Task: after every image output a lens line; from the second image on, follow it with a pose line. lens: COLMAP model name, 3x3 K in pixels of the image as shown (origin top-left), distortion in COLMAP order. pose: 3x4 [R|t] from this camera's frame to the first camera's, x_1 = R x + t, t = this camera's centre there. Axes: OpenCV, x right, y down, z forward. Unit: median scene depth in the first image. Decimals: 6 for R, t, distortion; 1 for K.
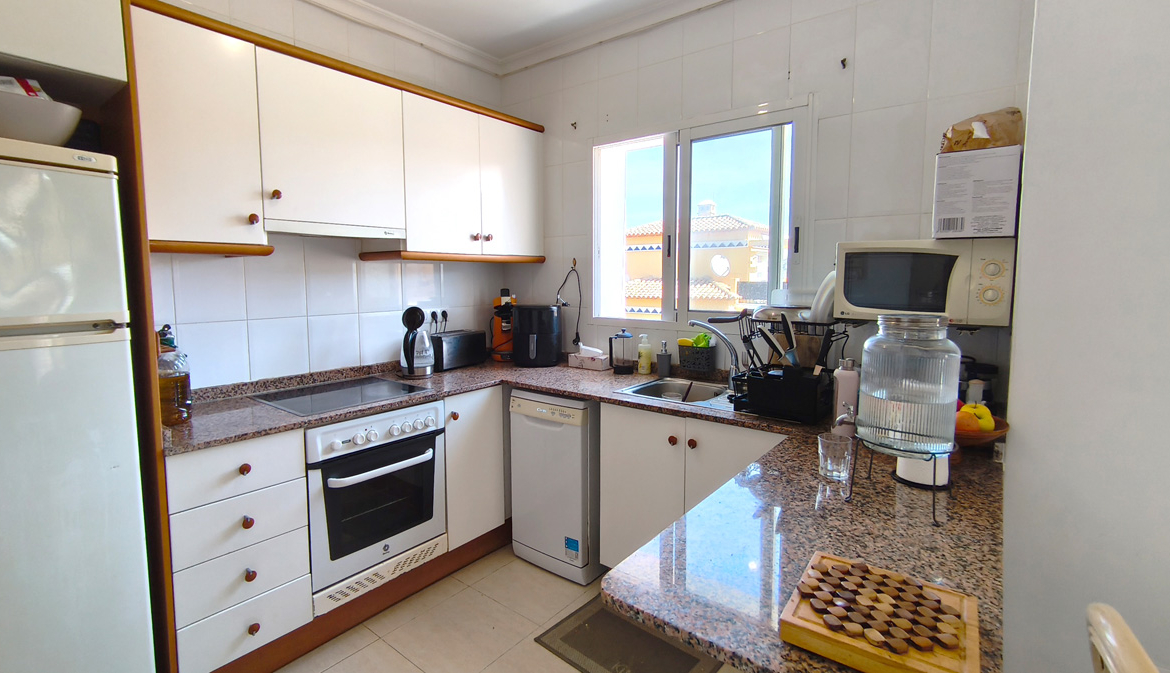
lens RADIAL K [[528.0, 0, 586.4], [0, 528.0, 323.5], [0, 0, 1]] dist [-0.001537, -0.000252]
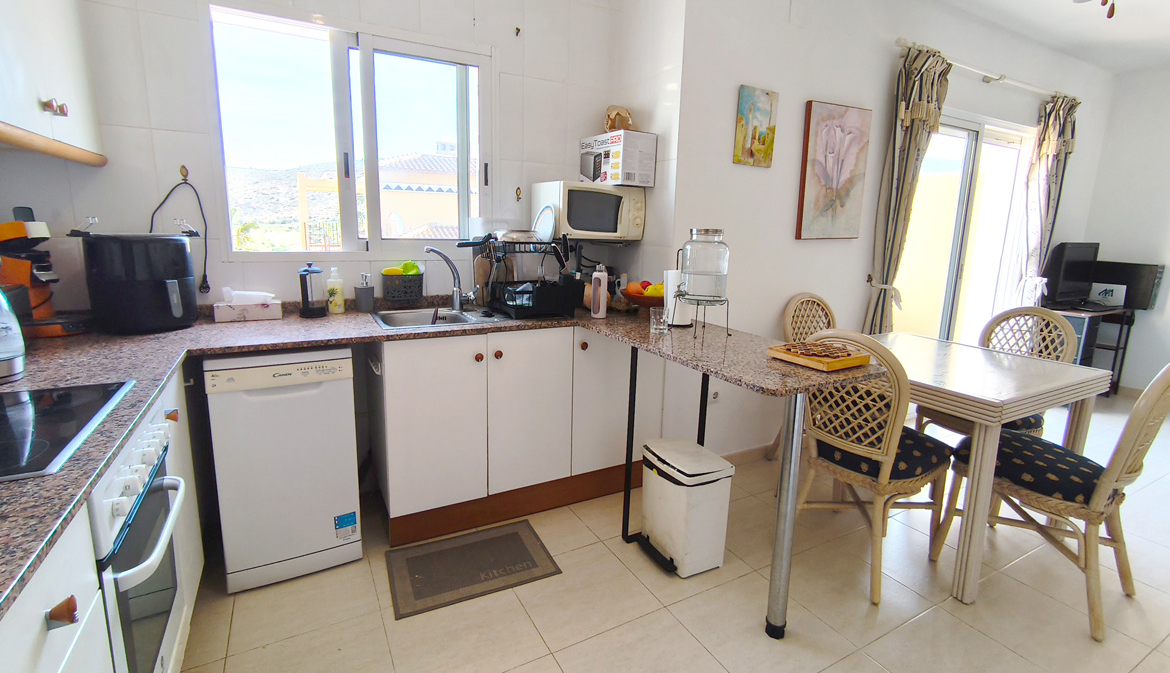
lens RADIAL K [[528.0, 0, 586.4], [0, 528.0, 323.5], [0, 0, 1]] dist [-0.001537, -0.000252]
pose [[0.382218, -0.156544, 0.910716, -0.578234], [0.056574, 0.987662, 0.146027, 0.008716], [-0.922339, -0.004291, 0.386358, 0.316315]]
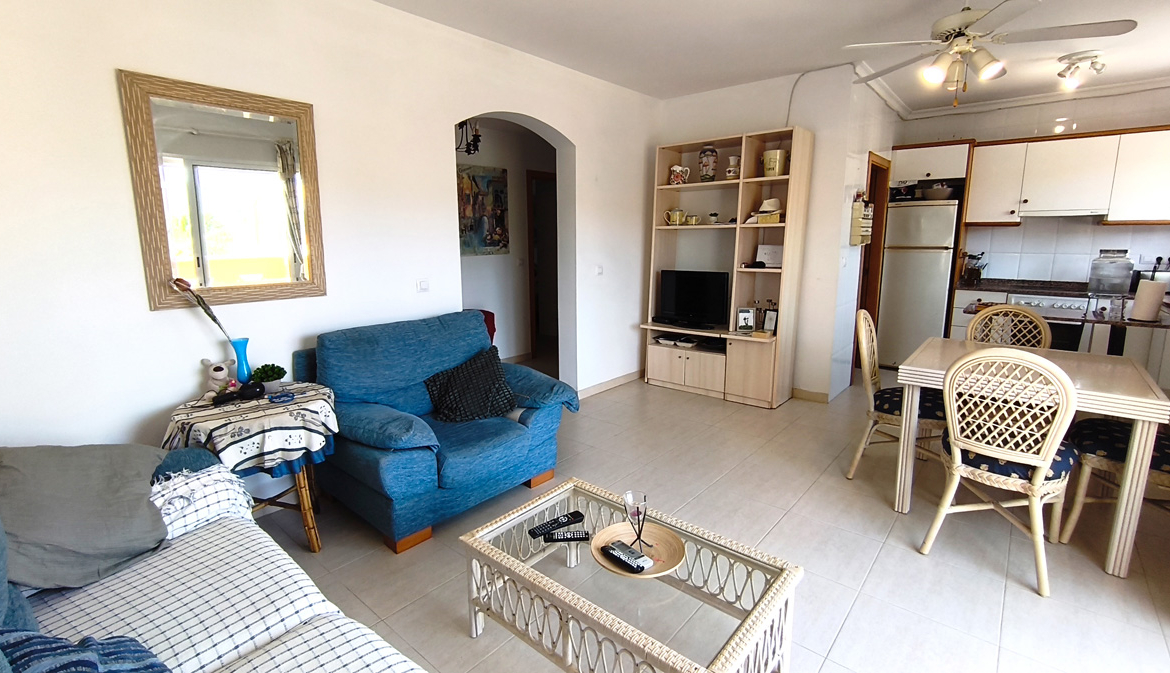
lens RADIAL K [[528.0, 0, 586.4], [0, 528.0, 323.5], [0, 0, 1]] dist [-0.001537, -0.000252]
pose [[-0.040715, 0.164697, -0.985504, 1.739305], [-0.087860, 0.981911, 0.167726, 0.074418], [0.995300, 0.093415, -0.025508, -0.806904]]
